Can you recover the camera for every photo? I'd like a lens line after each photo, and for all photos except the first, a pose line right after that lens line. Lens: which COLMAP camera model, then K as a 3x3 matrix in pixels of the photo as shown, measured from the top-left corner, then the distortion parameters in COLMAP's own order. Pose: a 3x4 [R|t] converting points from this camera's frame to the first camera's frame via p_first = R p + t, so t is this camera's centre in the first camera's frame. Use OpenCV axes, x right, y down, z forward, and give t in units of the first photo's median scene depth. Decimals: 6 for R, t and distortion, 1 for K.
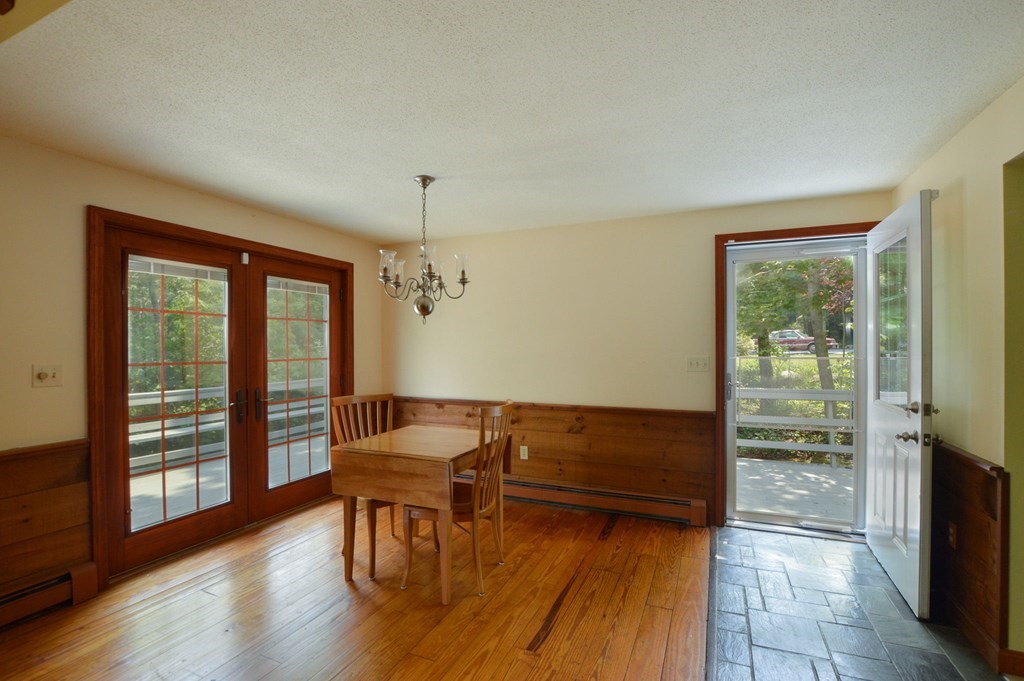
lens RADIAL K [[463.7, 0, 523.6], [0, 463.7, 347.4], [0, 0, 1]] dist [-0.020278, 0.001232]
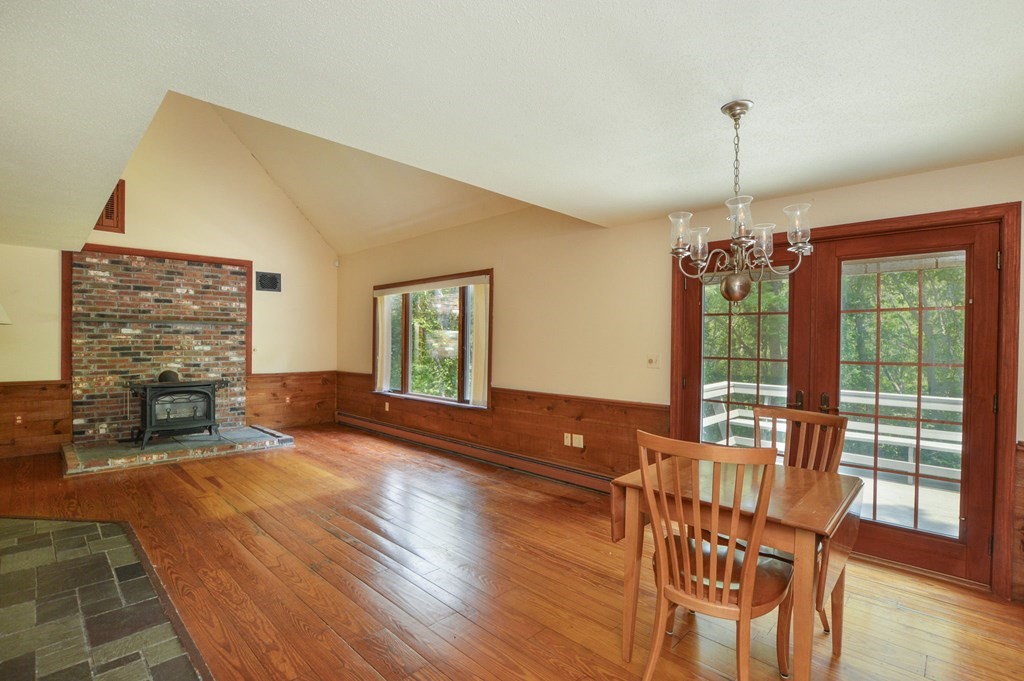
lens RADIAL K [[463.7, 0, 523.6], [0, 463.7, 347.4], [0, 0, 1]] dist [-0.020278, 0.001232]
pose [[-0.341414, 0.006157, -0.939893, 0.456483], [-0.016033, 0.999795, 0.012374, -0.001629], [0.939776, 0.019294, -0.341245, 0.774619]]
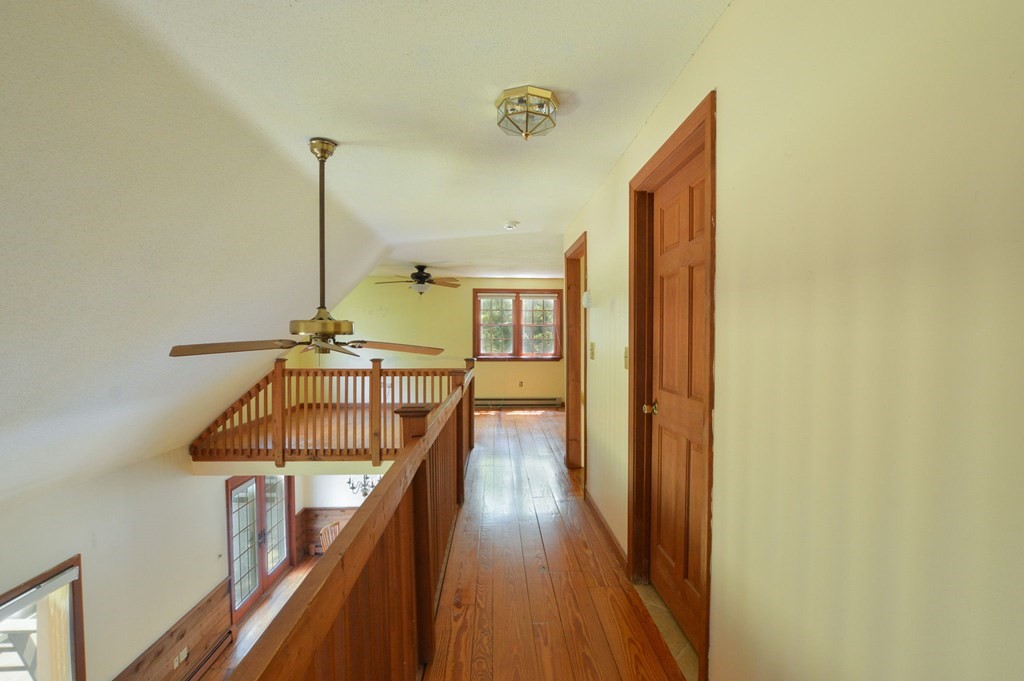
lens RADIAL K [[463.7, 0, 523.6], [0, 463.7, 347.4], [0, 0, 1]] dist [-0.020278, 0.001232]
pose [[0.896545, -0.007730, 0.442886, -0.451824], [-0.004847, 0.999617, 0.027258, -0.790708], [-0.442927, -0.026585, 0.896163, -1.339150]]
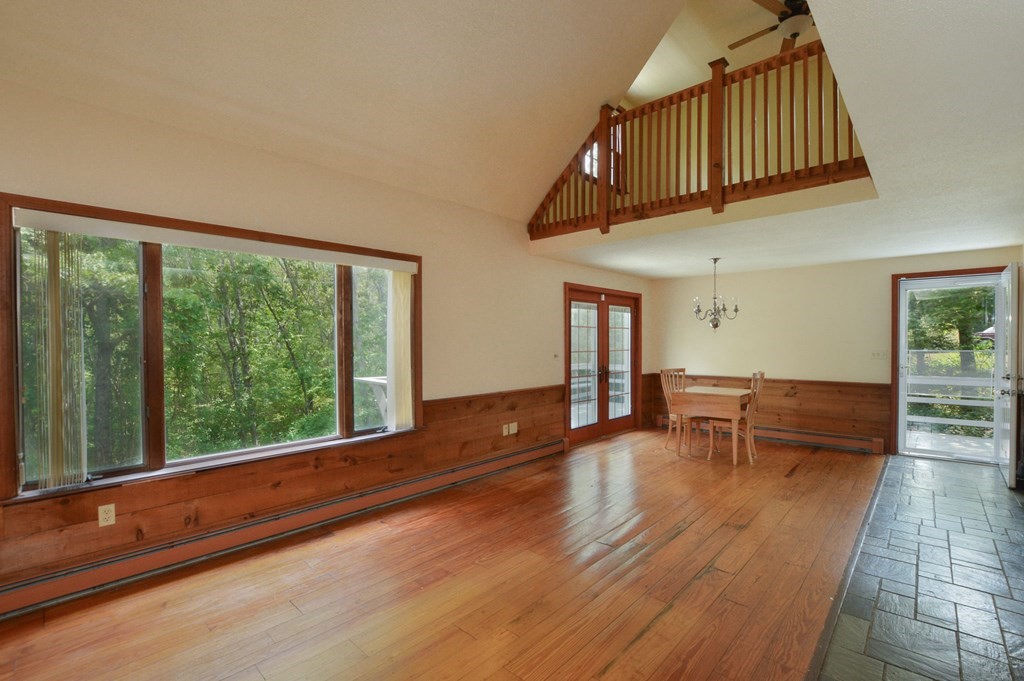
lens RADIAL K [[463.7, 0, 523.6], [0, 463.7, 347.4], [0, 0, 1]] dist [-0.020278, 0.001232]
pose [[0.946586, 0.002901, -0.322437, -0.288631], [0.001275, 0.999918, 0.012739, -0.009916], [0.322448, -0.012470, 0.946505, -0.940395]]
